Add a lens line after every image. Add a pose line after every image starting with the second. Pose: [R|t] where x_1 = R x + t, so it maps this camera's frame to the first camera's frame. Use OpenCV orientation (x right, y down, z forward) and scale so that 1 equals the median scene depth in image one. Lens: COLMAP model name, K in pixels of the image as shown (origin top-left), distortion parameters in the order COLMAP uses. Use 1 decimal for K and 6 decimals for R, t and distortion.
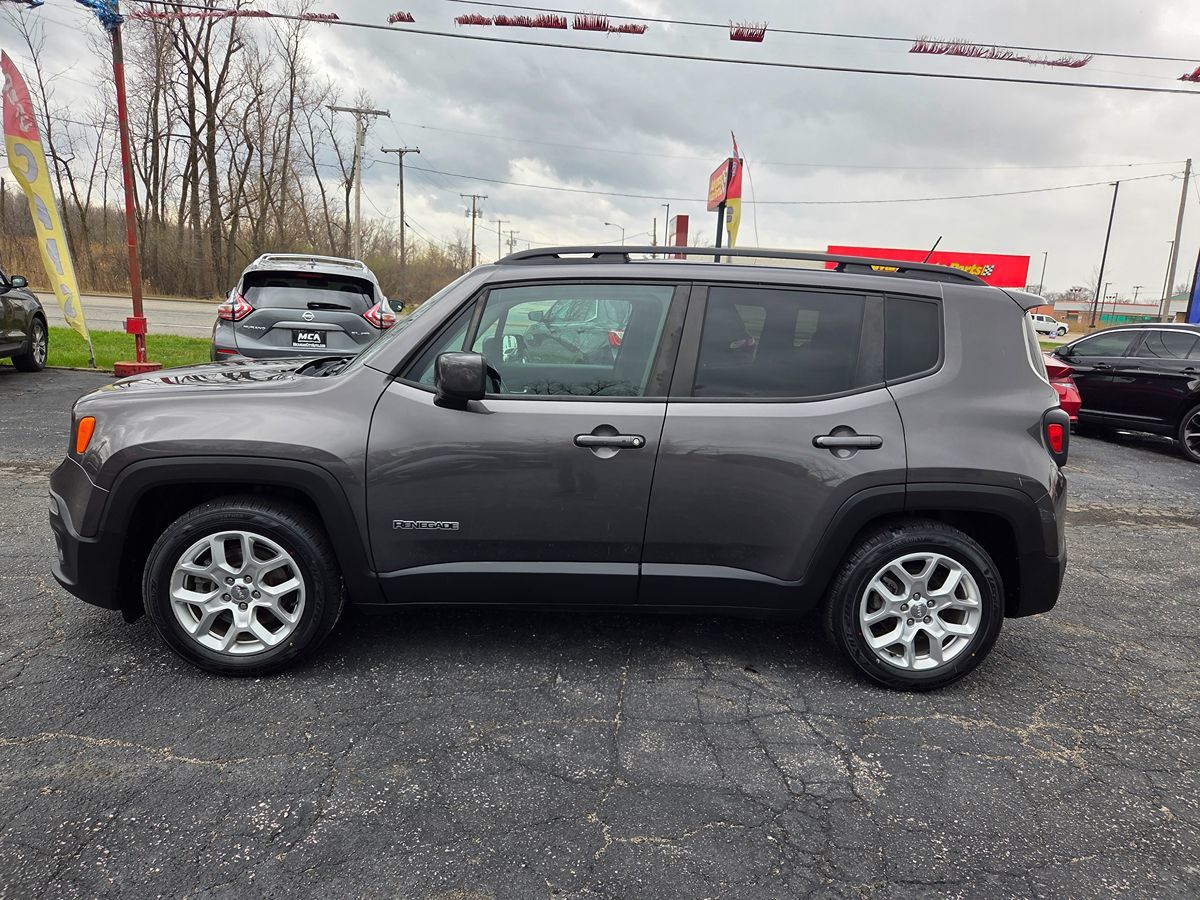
lens RADIAL K [[820.1, 0, 604.6], [0, 820.1, 452.9], [0, 0, 1]] dist [0.075899, -0.062947]
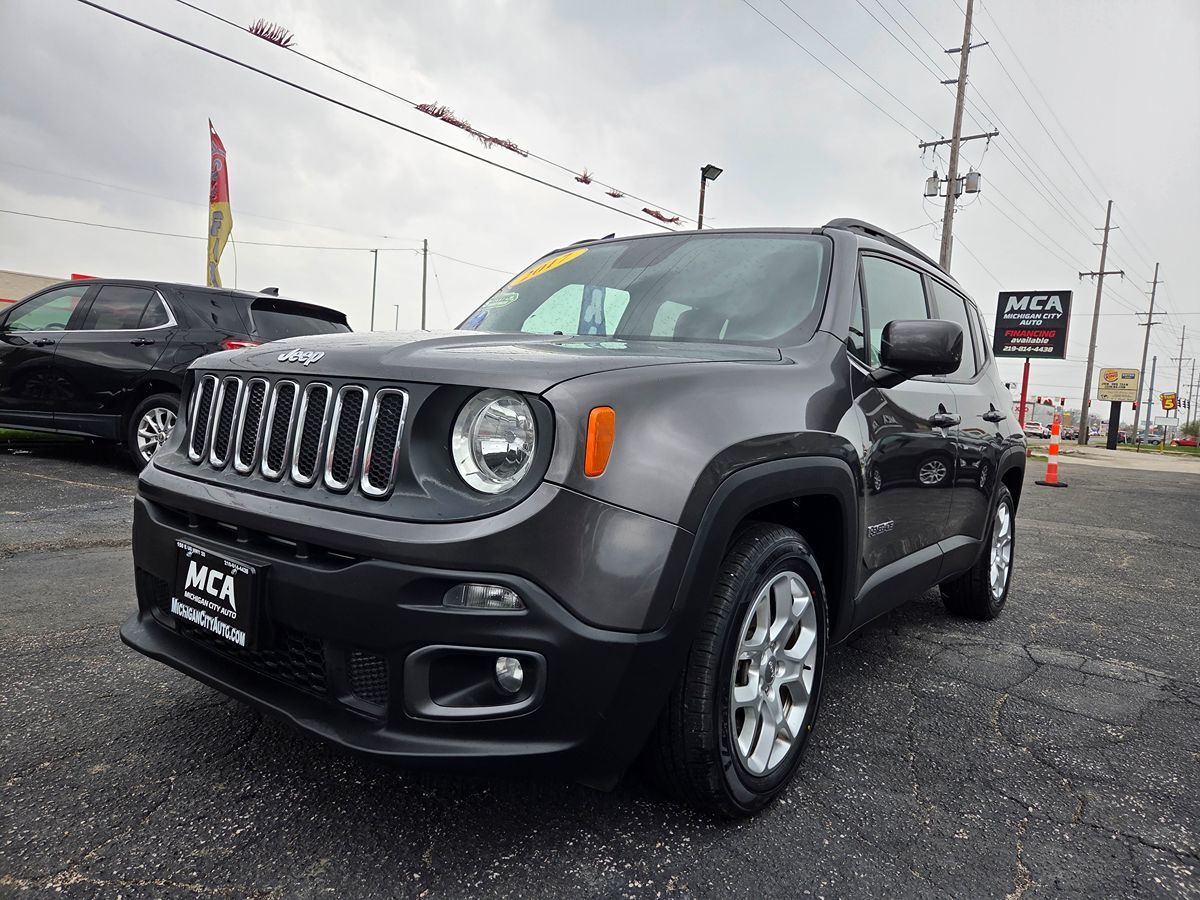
lens RADIAL K [[821.0, 0, 599.8], [0, 821.0, 433.1], [0, 0, 1]] dist [0.065399, -0.050714]
pose [[0.633239, -0.040644, 0.772888, -0.990978], [0.103193, 0.994138, -0.032268, -0.008510], [-0.767046, 0.100190, 0.633721, 0.657982]]
